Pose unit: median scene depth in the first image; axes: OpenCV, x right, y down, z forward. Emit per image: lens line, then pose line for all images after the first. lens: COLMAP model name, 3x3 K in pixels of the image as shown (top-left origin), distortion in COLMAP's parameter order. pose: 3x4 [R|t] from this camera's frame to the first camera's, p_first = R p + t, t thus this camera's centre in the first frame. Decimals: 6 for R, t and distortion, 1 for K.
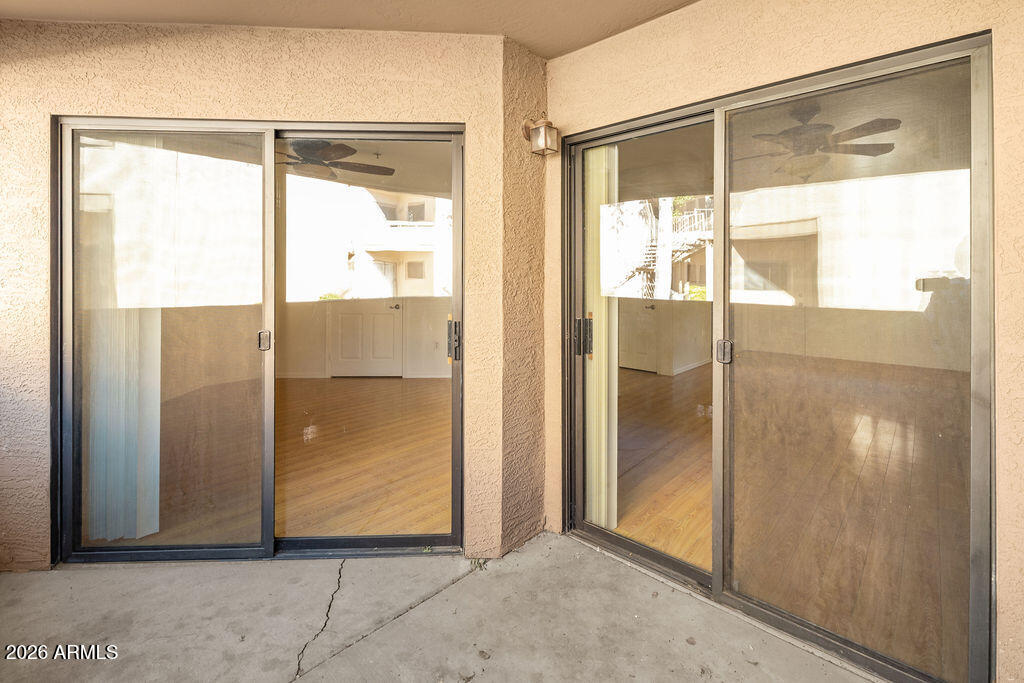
lens RADIAL K [[446.4, 0, 510.3], [0, 446.4, 280.7], [0, 0, 1]] dist [0.000895, 0.000224]
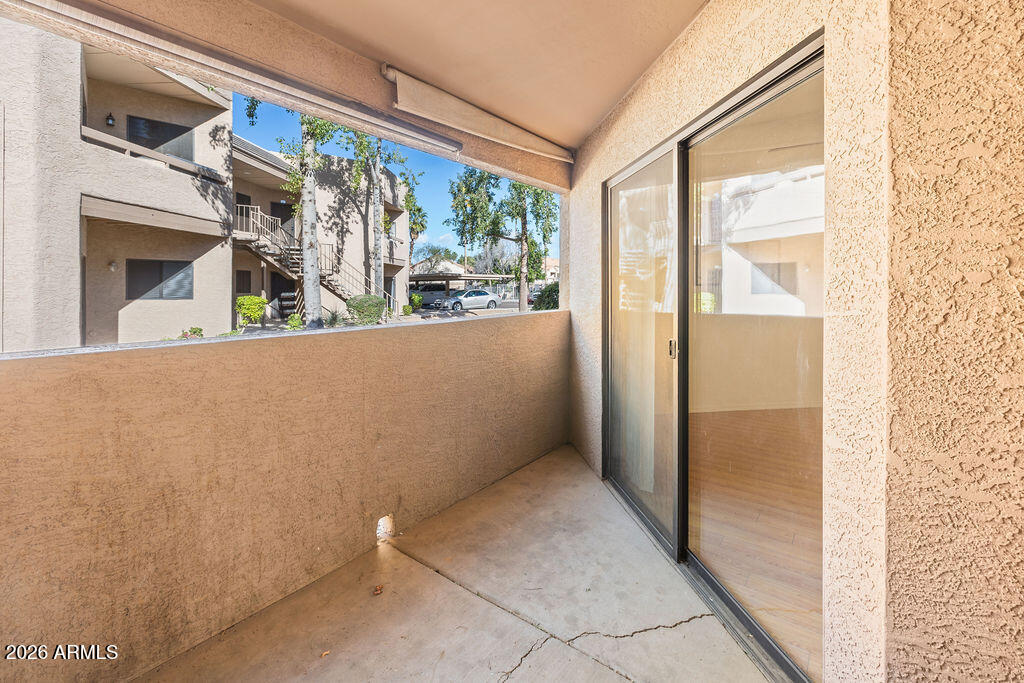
lens RADIAL K [[447.8, 0, 513.1], [0, 447.8, 294.0], [0, 0, 1]] dist [0.000624, 0.000534]
pose [[0.105766, 0.006856, -0.994367, 0.442967], [0.000684, 0.999975, 0.006967, -0.002132], [0.994391, -0.001417, 0.105759, 0.523887]]
